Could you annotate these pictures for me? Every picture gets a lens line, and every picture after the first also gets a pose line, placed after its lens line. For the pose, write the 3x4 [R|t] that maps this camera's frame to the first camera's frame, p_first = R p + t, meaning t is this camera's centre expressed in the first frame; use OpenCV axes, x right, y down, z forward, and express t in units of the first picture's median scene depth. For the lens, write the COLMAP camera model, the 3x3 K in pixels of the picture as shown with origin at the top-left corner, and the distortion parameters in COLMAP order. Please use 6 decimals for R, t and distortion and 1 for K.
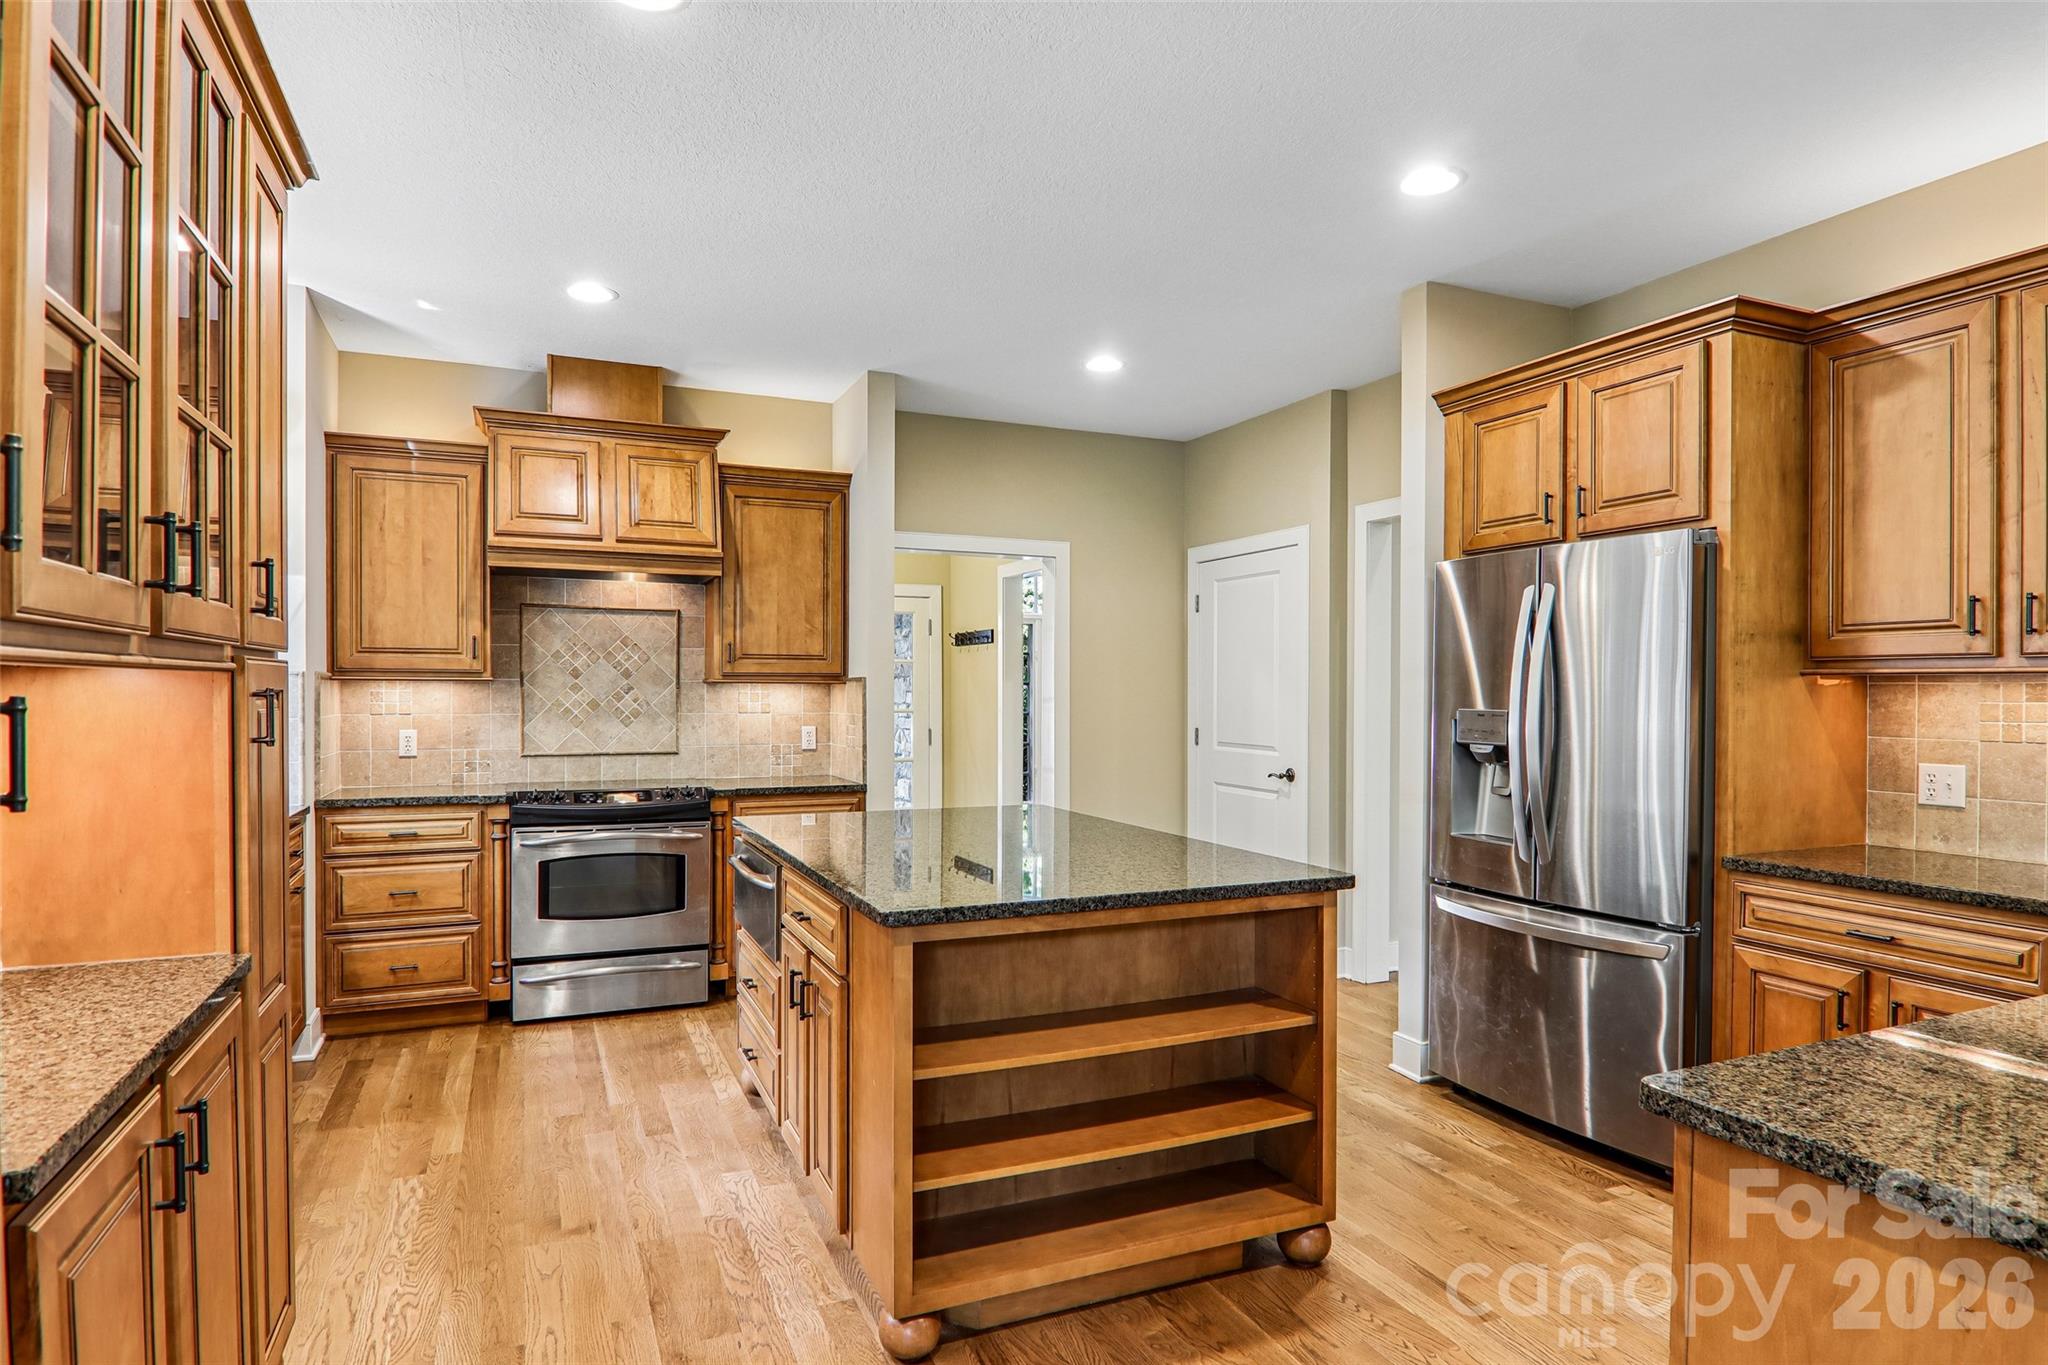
lens RADIAL K [[1127.9, 0, 1036.1], [0, 1127.9, 692.7], [0, 0, 1]] dist [0.001496, -0.017243]
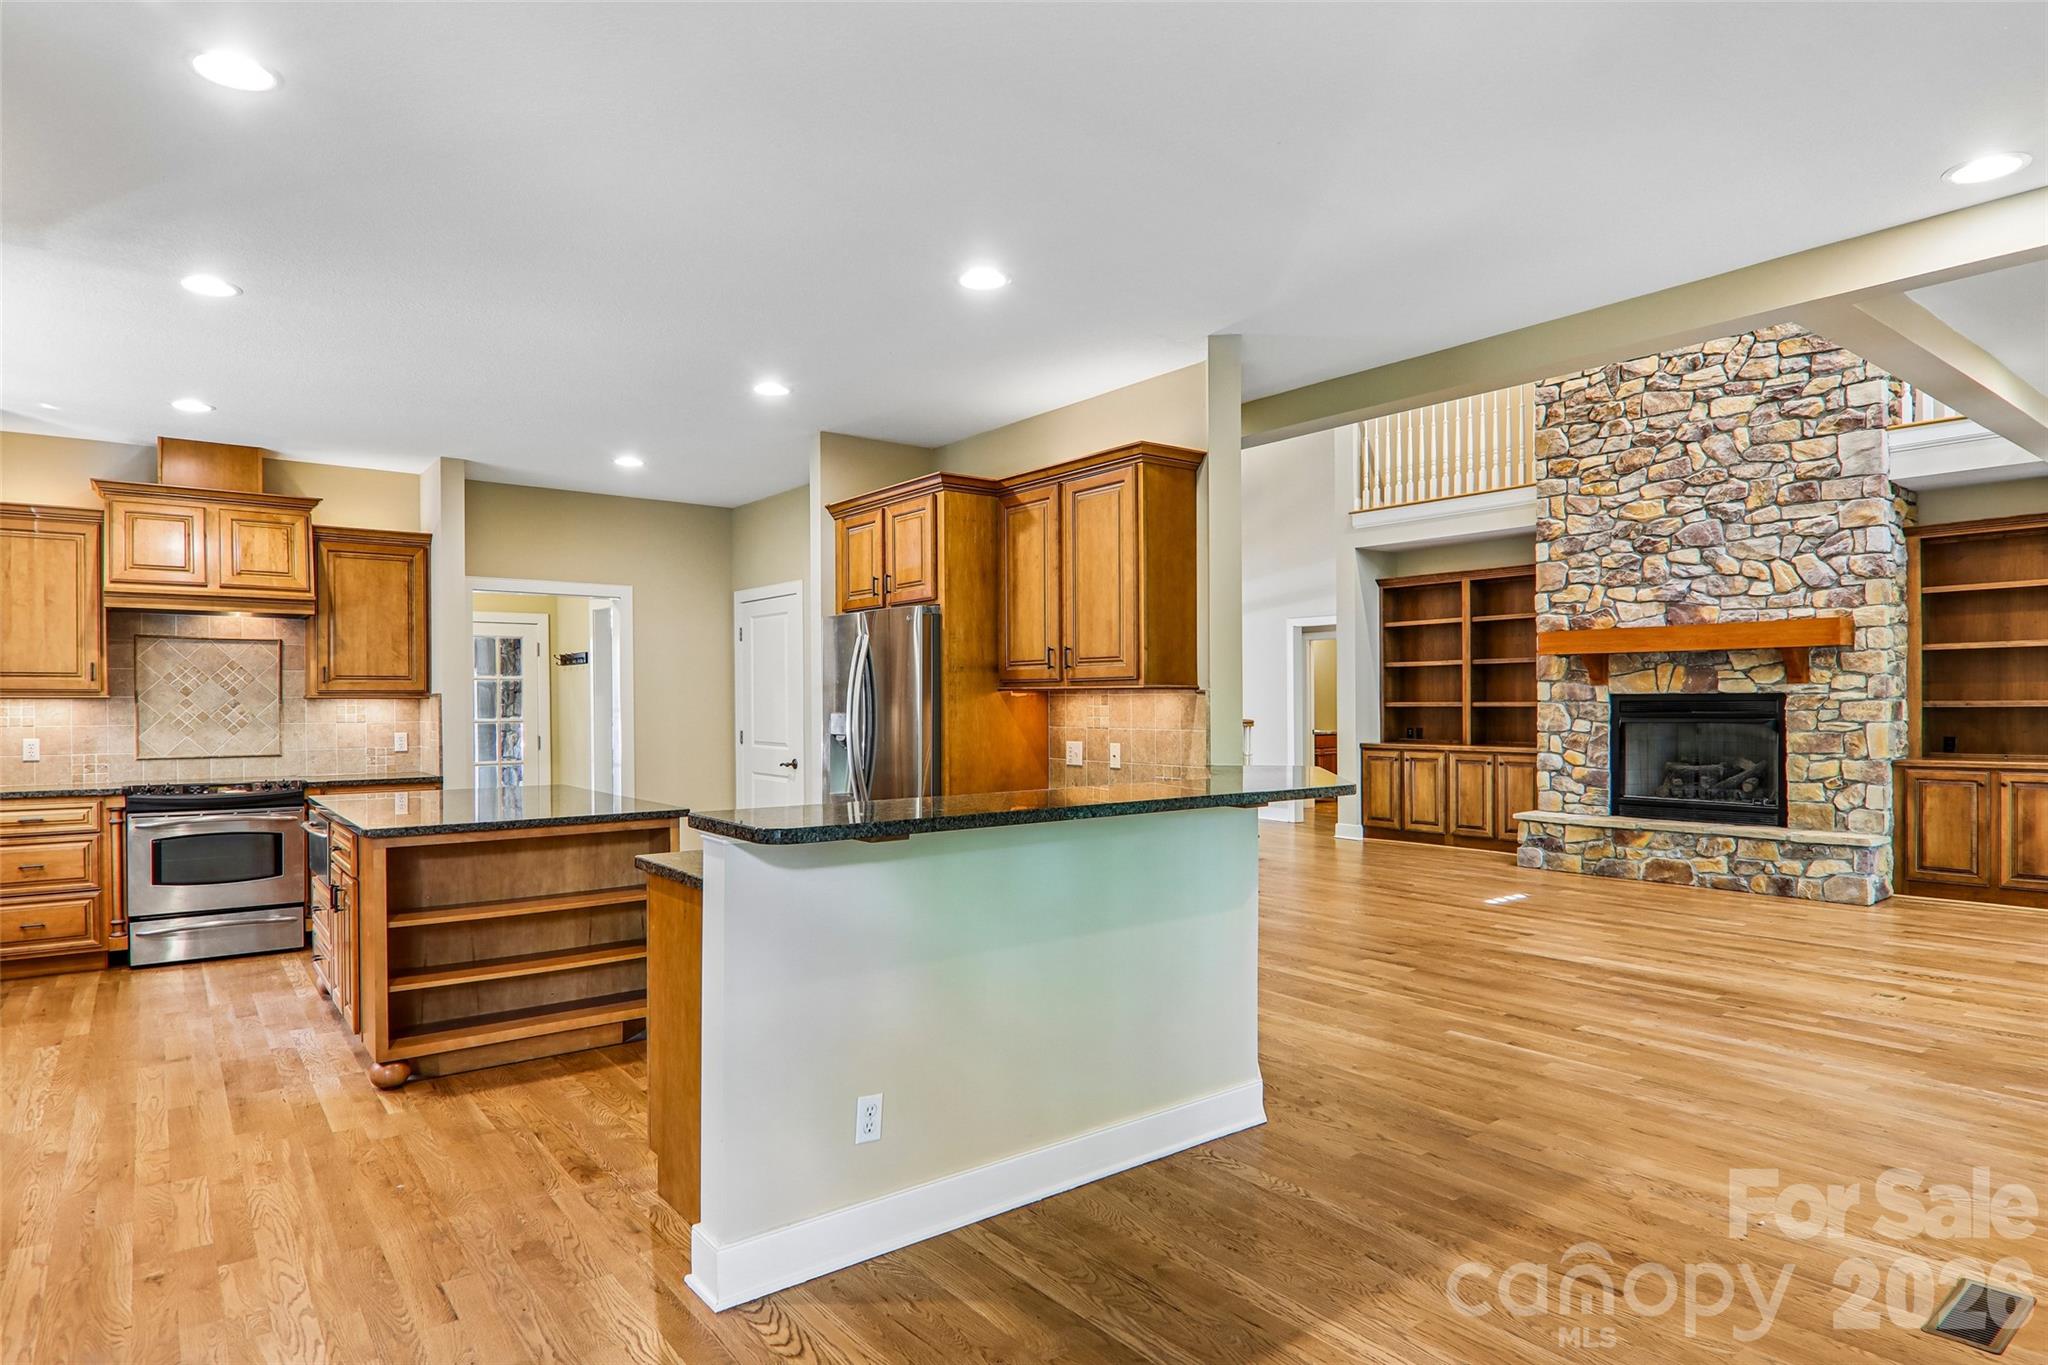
lens RADIAL K [[1127.9, 0, 1033.1], [0, 1127.9, 704.1], [0, 0, 1]] dist [0.001496, -0.017243]
pose [[0.971186, -0.007754, 0.238197, 0.220337], [0.007523, 0.999970, 0.001878, 0.001341], [-0.238205, -0.000032, 0.971215, -0.457403]]
